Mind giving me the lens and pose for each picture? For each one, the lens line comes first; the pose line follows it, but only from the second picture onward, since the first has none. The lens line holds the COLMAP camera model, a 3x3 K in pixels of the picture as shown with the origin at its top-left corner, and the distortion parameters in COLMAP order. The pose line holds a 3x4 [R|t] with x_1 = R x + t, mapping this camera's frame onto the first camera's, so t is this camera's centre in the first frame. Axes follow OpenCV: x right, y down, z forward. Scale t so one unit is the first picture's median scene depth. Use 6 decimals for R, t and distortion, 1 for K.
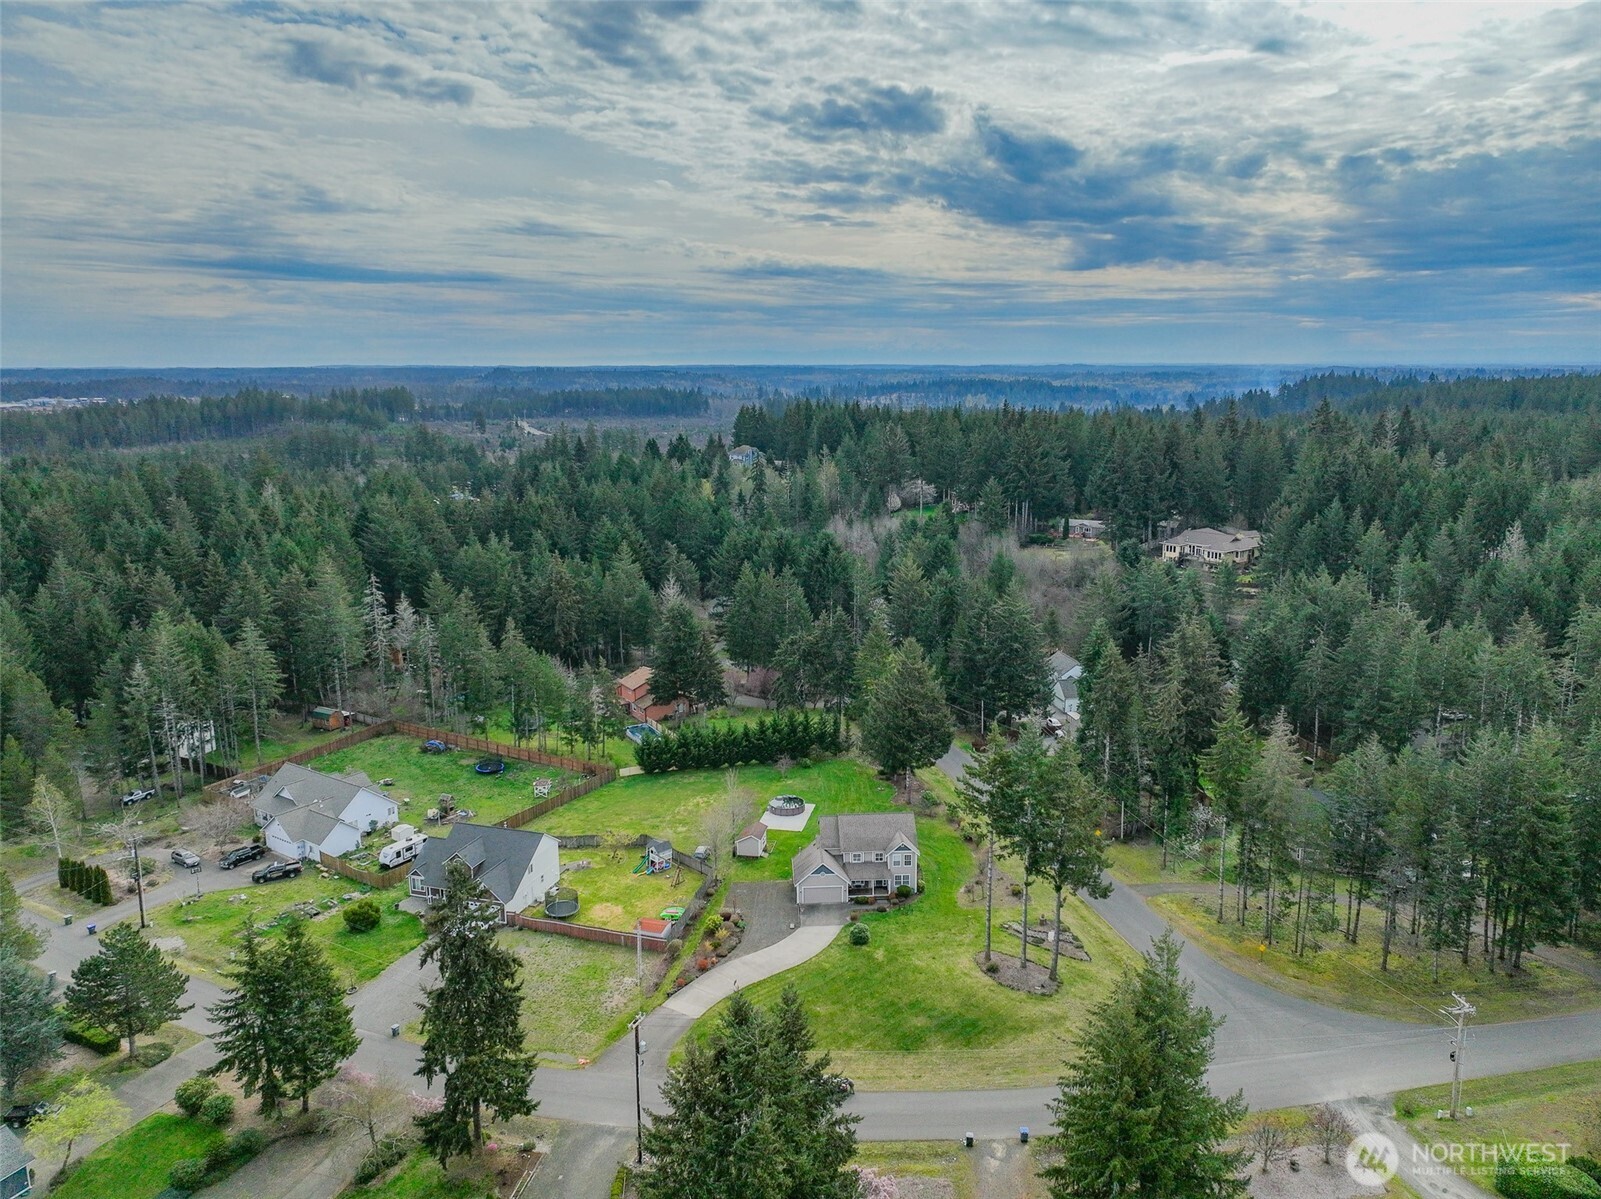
lens RADIAL K [[1160.1, 0, 805.2], [0, 1160.1, 593.7], [0, 0, 1]] dist [0.003814, 0.006903]
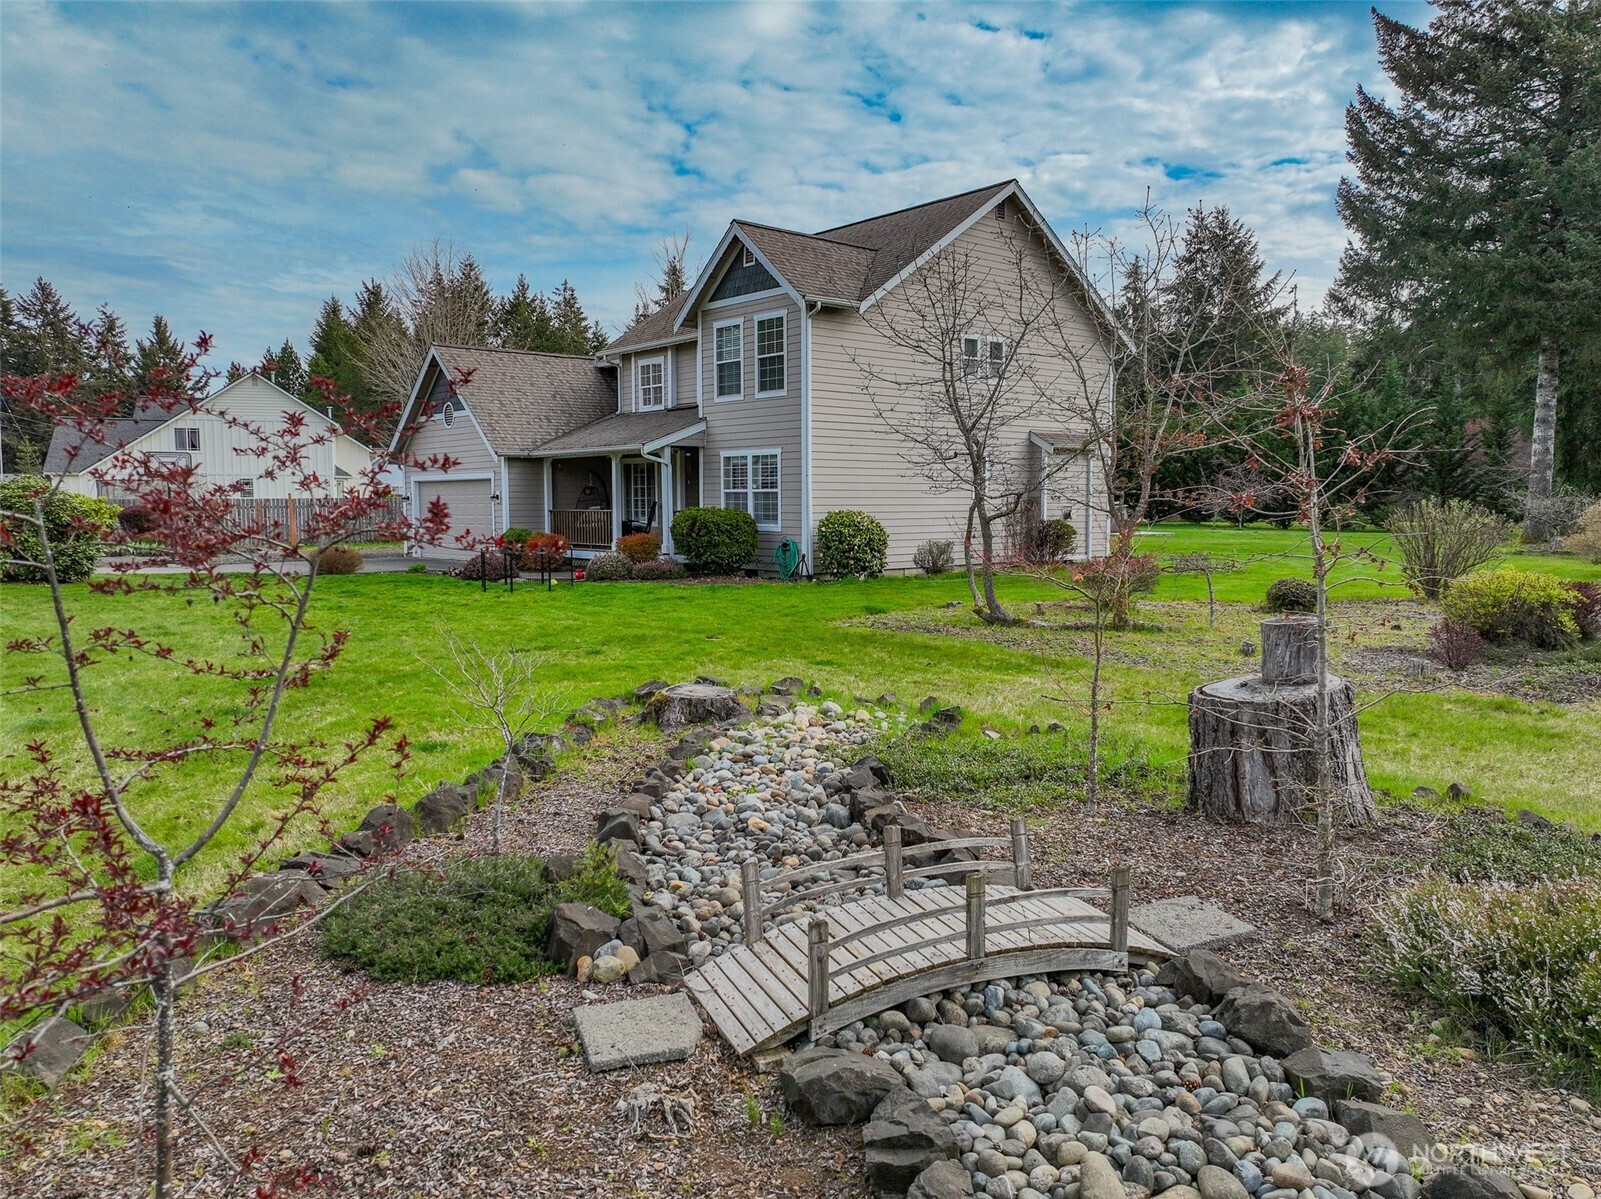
lens RADIAL K [[1121.8, 0, 801.3], [0, 1121.8, 598.7], [0, 0, 1]] dist [0.000499, -0.000988]
pose [[0.604369, 0.076306, -0.793042, 0.218308], [-0.155022, 0.987641, -0.023111, 0.270065], [0.781477, 0.136907, 0.608728, 0.930775]]
